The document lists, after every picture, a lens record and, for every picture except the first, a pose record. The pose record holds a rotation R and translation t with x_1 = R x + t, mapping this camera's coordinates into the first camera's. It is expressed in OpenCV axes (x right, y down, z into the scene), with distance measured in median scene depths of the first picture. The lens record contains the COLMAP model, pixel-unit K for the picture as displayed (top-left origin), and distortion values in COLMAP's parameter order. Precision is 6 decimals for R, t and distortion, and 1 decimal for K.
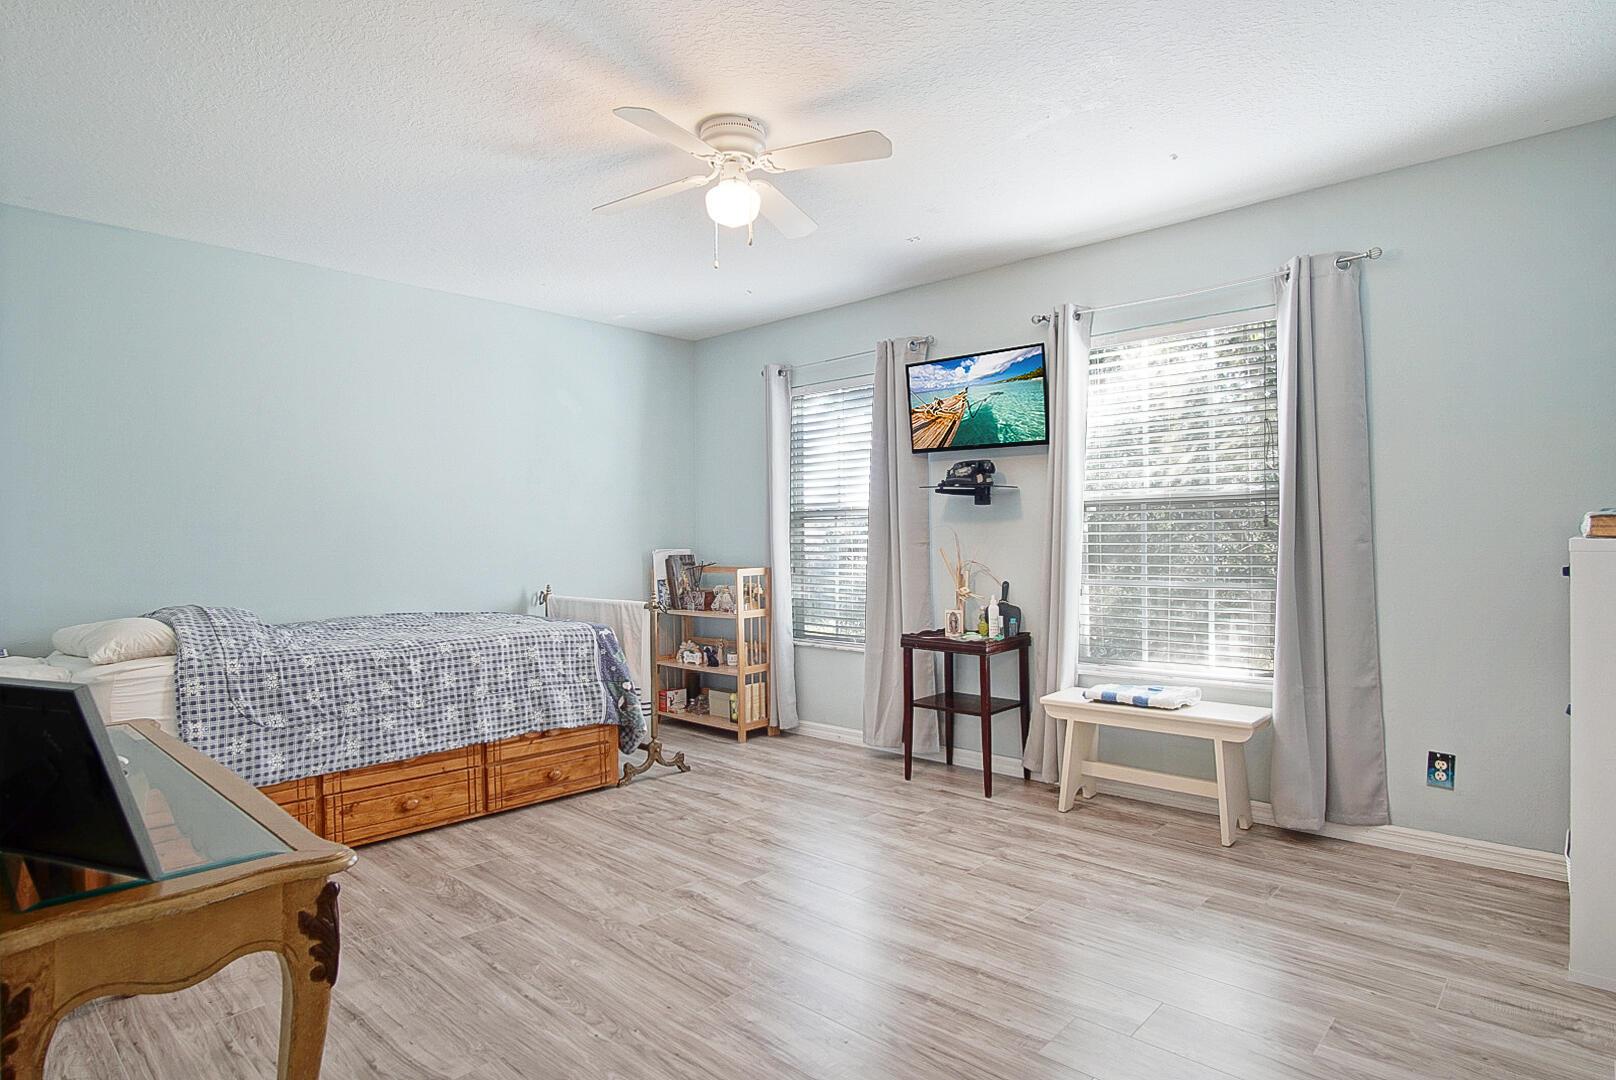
lens RADIAL K [[875.5, 0, 801.0], [0, 875.5, 535.3], [0, 0, 1]] dist [-0.026102, 0.000863]
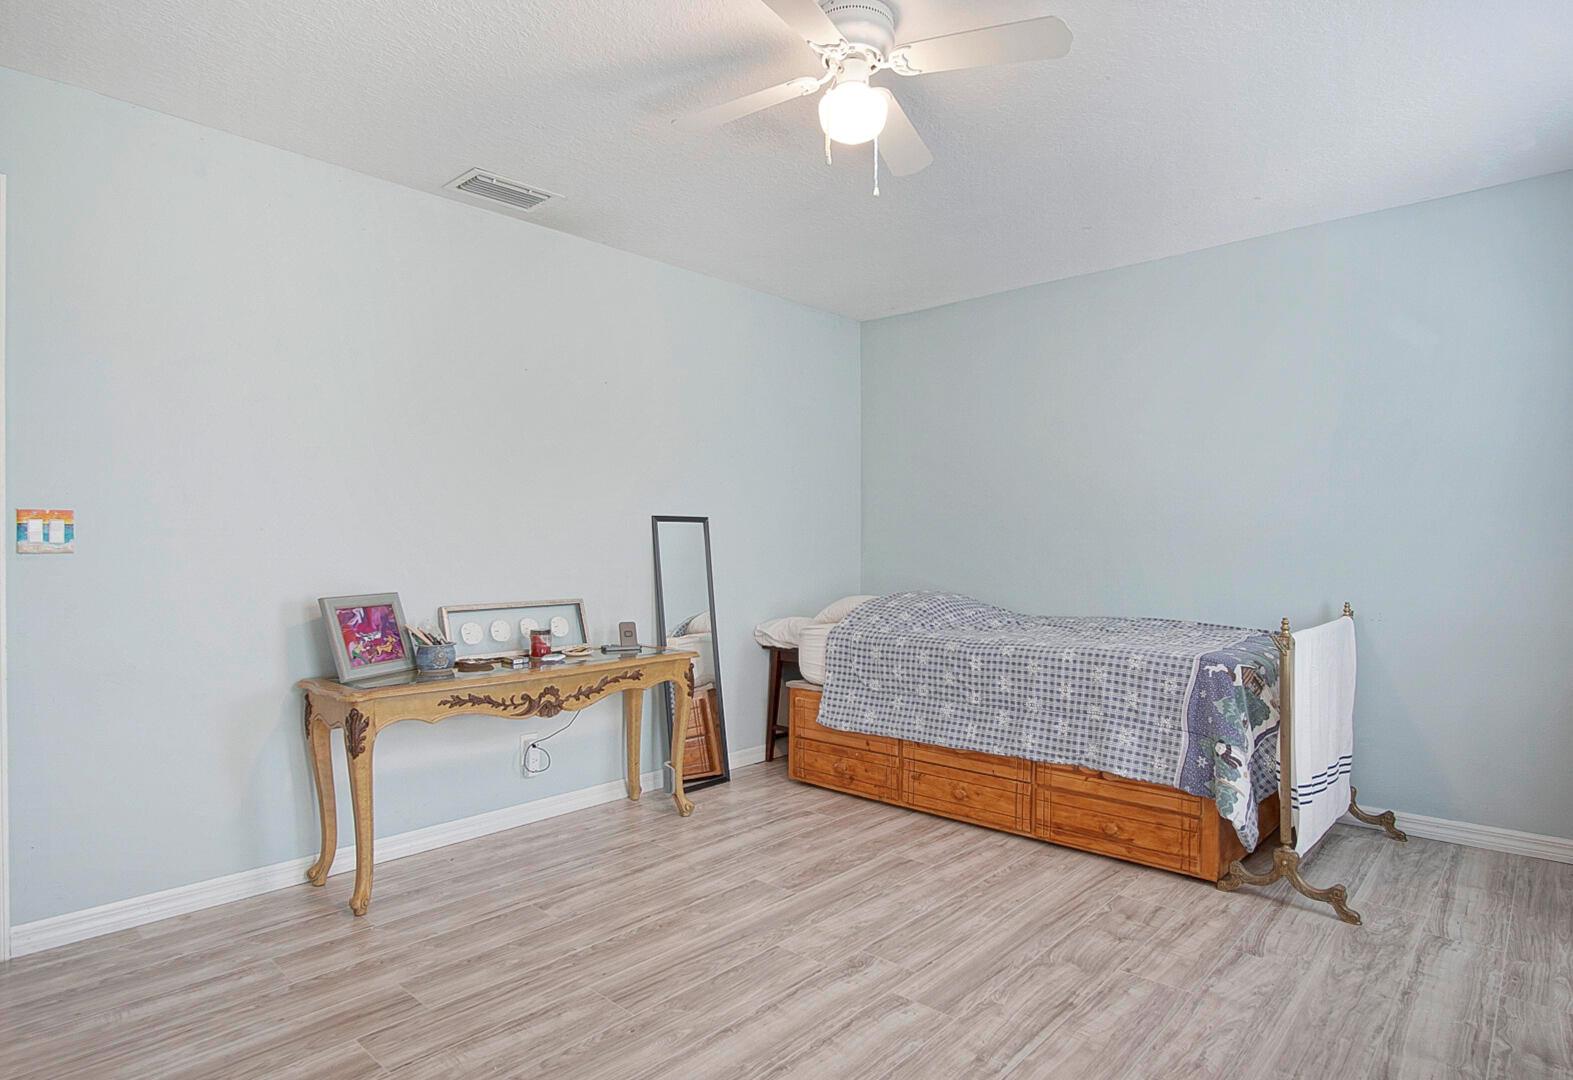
lens RADIAL K [[874.9, 0, 784.2], [0, 874.9, 539.5], [0, 0, 1]] dist [-0.032009, 0.000444]
pose [[0.002501, 0.001240, -0.999996, 0.565996], [0.008625, 0.999962, 0.001261, 0.001118], [0.999960, -0.008628, 0.002490, 0.746513]]
